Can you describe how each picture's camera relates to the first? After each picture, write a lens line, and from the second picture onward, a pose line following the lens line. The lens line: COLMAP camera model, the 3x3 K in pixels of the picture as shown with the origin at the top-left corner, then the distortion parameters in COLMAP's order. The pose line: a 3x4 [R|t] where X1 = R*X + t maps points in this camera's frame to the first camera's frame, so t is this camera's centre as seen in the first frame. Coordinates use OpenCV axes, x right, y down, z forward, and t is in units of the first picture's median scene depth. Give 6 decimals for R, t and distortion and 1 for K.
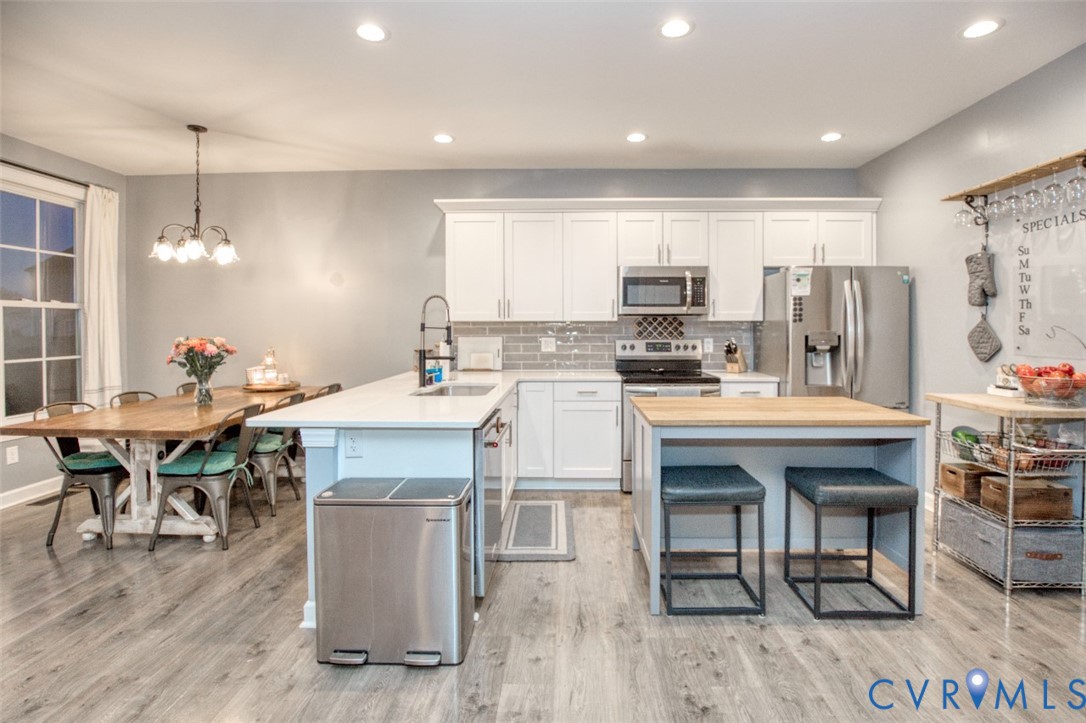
lens RADIAL K [[536.4, 0, 560.7], [0, 536.4, 333.0], [0, 0, 1]] dist [-0.034829, 0.006409]
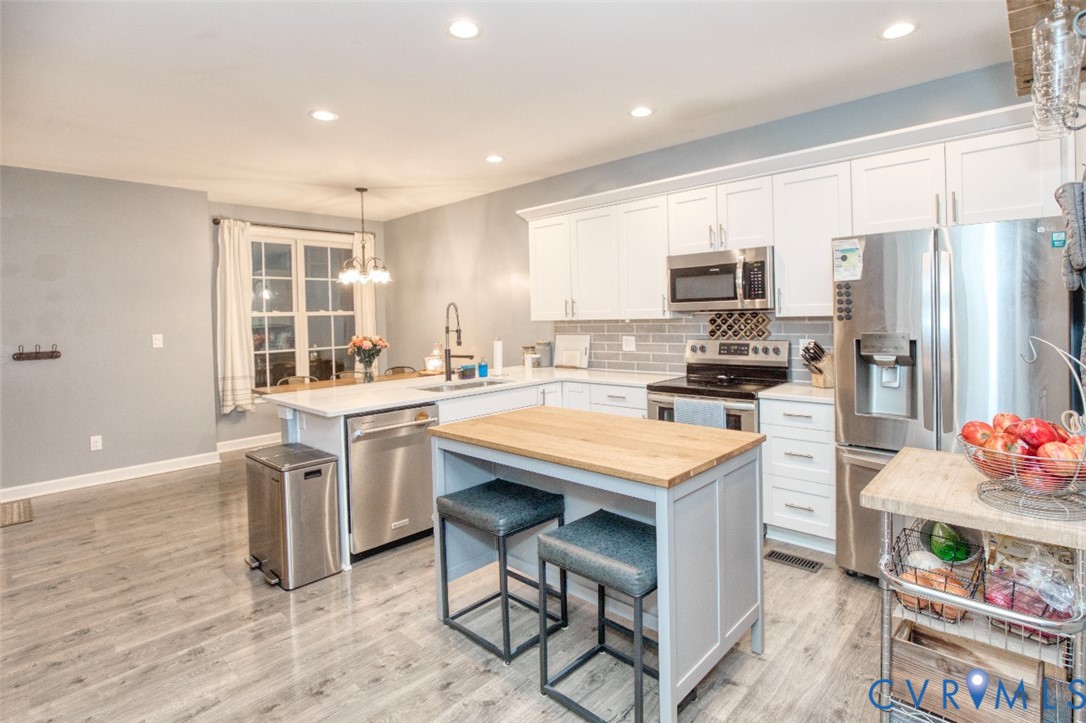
lens RADIAL K [[548.5, 0, 550.7], [0, 548.5, 322.8], [0, 0, 1]] dist [-0.032912, 0.002158]
pose [[0.739424, -0.006967, -0.673204, 0.602790], [0.013887, 0.999892, 0.004906, -0.024739], [0.673097, -0.012977, 0.739441, 0.219033]]
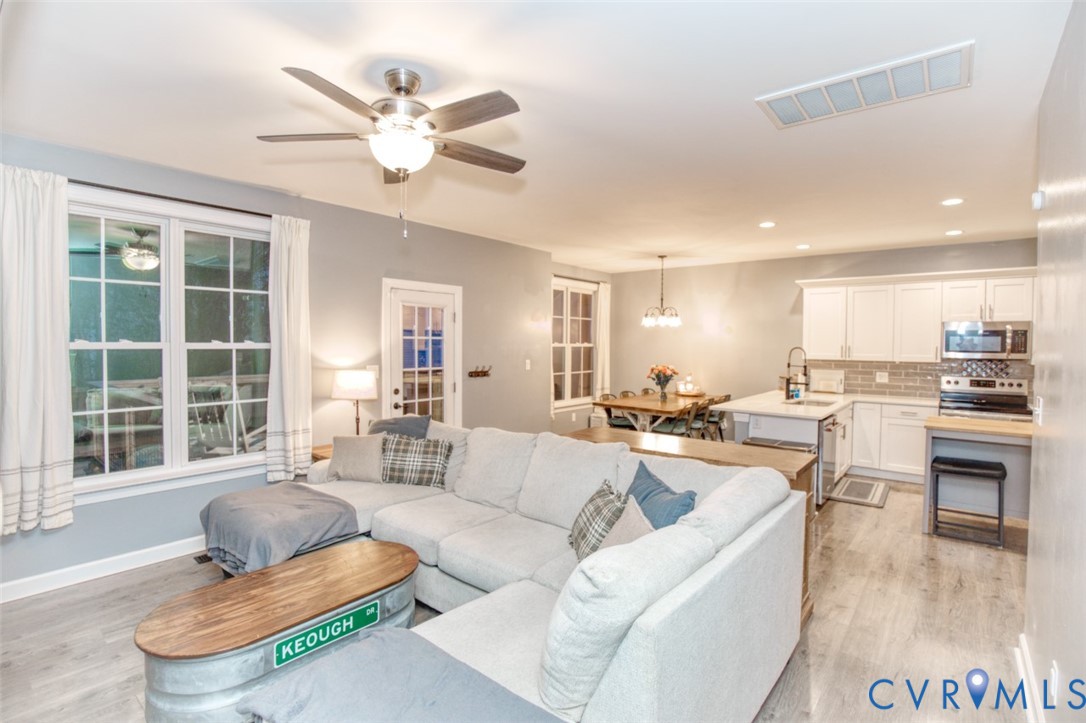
lens RADIAL K [[541.5, 0, 534.7], [0, 541.5, 353.4], [0, 0, 1]] dist [-0.009606, -0.000422]
pose [[0.789619, 0.023578, -0.613144, 0.138375], [-0.019695, 0.999720, 0.013080, -0.046309], [0.613281, 0.001748, 0.789863, -0.742376]]
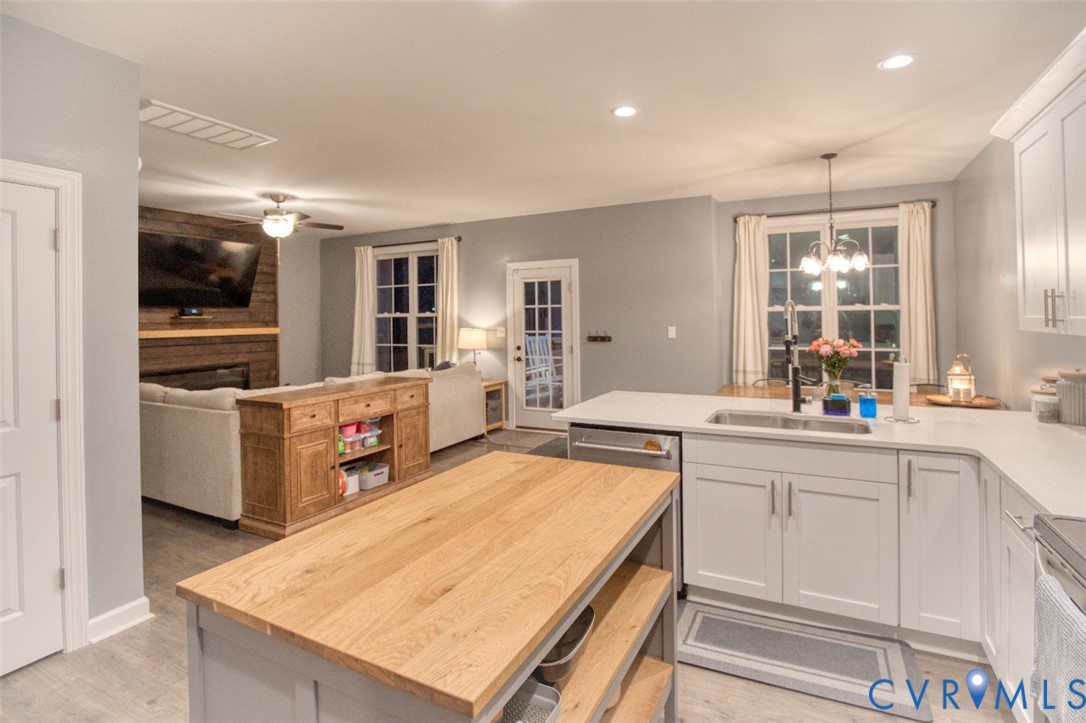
lens RADIAL K [[541.9, 0, 542.1], [0, 541.9, 308.3], [0, 0, 1]] dist [-0.024671, -0.000687]
pose [[-0.451686, -0.003078, -0.892171, 0.556590], [0.001937, 0.999988, -0.004430, -0.047939], [0.892175, -0.003729, -0.451675, 0.858370]]
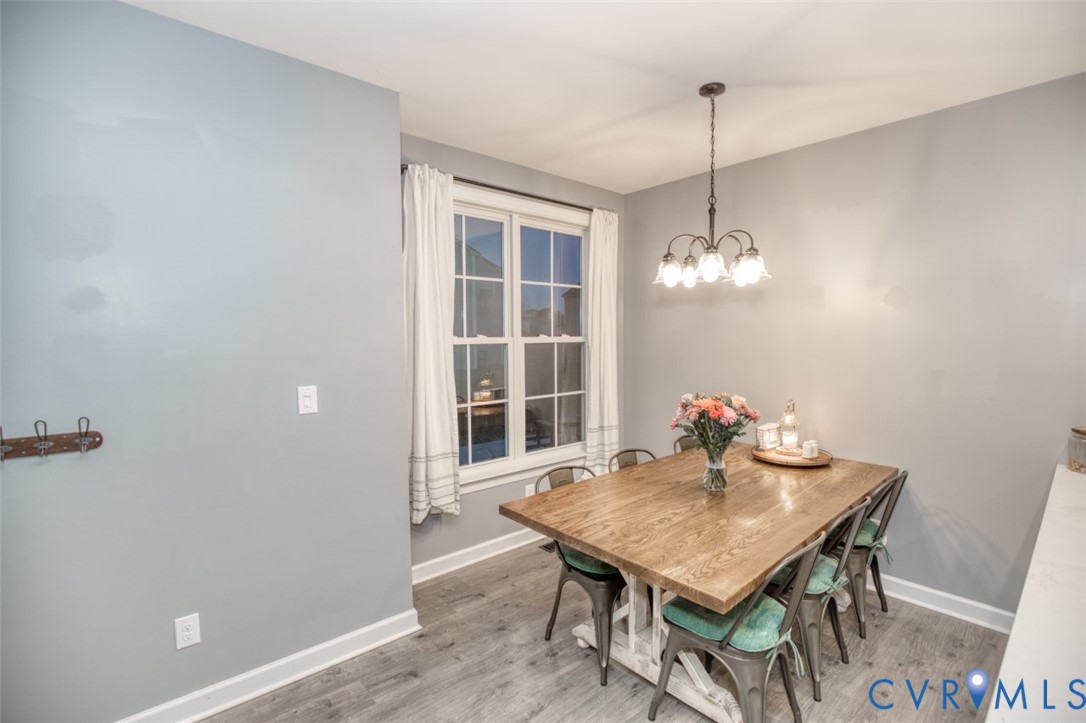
lens RADIAL K [[498.7, 0, 548.0], [0, 498.7, 362.1], [0, 0, 1]] dist [-0.032008, 0.005906]
pose [[0.675045, 0.041238, -0.736623, -0.309146], [-0.006996, 0.998750, 0.049502, -0.057958], [0.737744, -0.028262, 0.674489, 0.354816]]
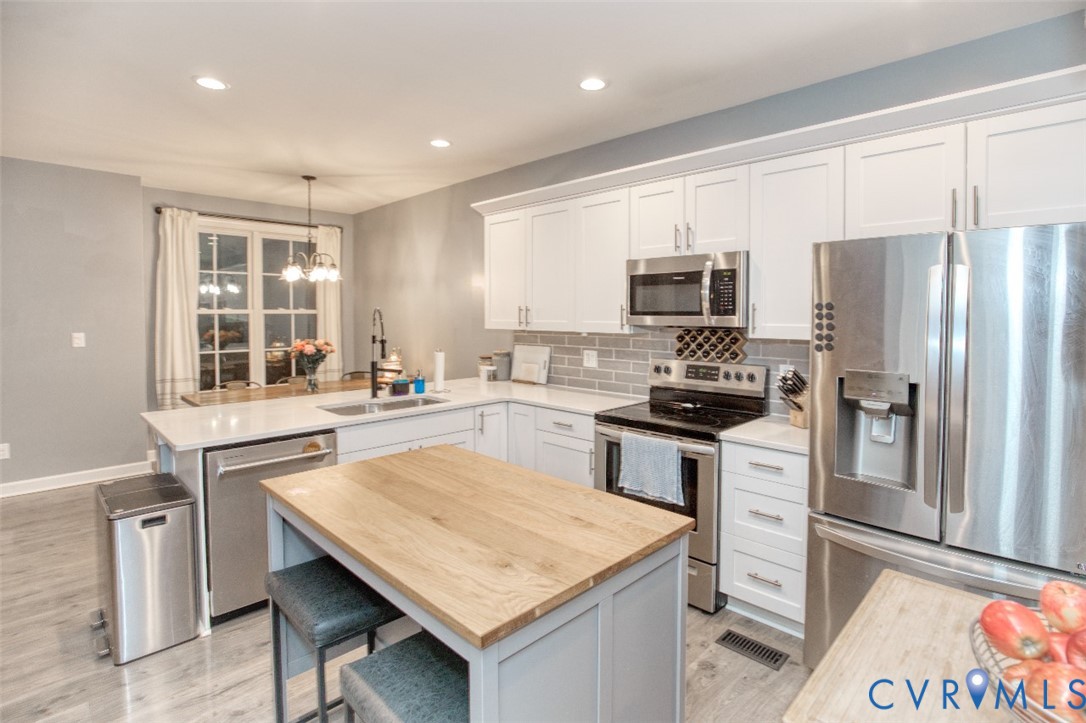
lens RADIAL K [[534.3, 0, 560.8], [0, 534.3, 326.5], [0, 0, 1]] dist [-0.036076, 0.005057]
pose [[0.726947, 0.021158, -0.686368, 0.580602], [-0.011353, 0.999759, 0.018794, -0.049007], [0.686600, -0.005870, 0.727012, 0.424078]]
